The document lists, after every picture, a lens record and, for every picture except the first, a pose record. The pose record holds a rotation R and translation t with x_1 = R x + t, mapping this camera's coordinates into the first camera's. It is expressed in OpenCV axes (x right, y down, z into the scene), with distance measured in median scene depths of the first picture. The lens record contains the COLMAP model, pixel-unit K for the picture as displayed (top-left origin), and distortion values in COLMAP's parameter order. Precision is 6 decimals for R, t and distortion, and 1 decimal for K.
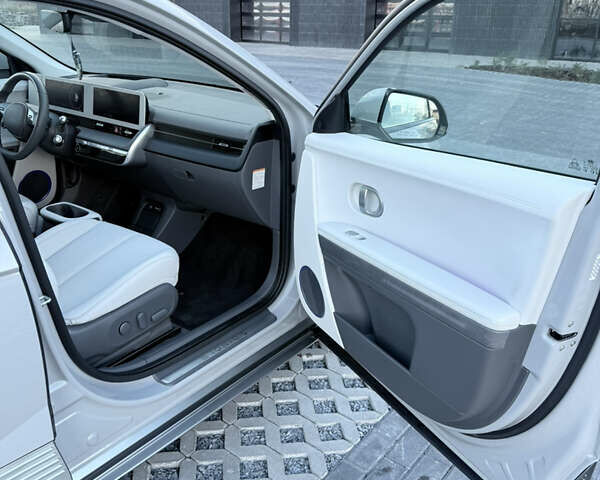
lens RADIAL K [[550.8, 0, 300.0], [0, 550.8, 240.0], [0, 0, 1]] dist [0.110393, -0.193112]
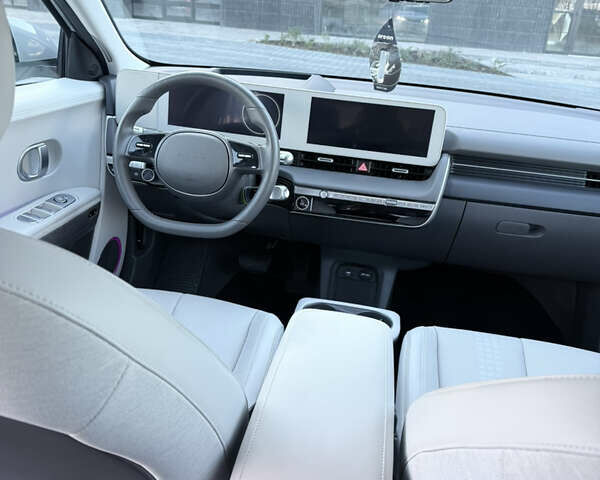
lens RADIAL K [[550.8, 0, 300.0], [0, 550.8, 240.0], [0, 0, 1]] dist [0.110393, -0.193112]
pose [[0.873779, -0.152482, 0.461800, -0.144639], [0.129718, 0.988248, 0.080868, -0.037275], [-0.468704, -0.010757, 0.883290, 0.104545]]
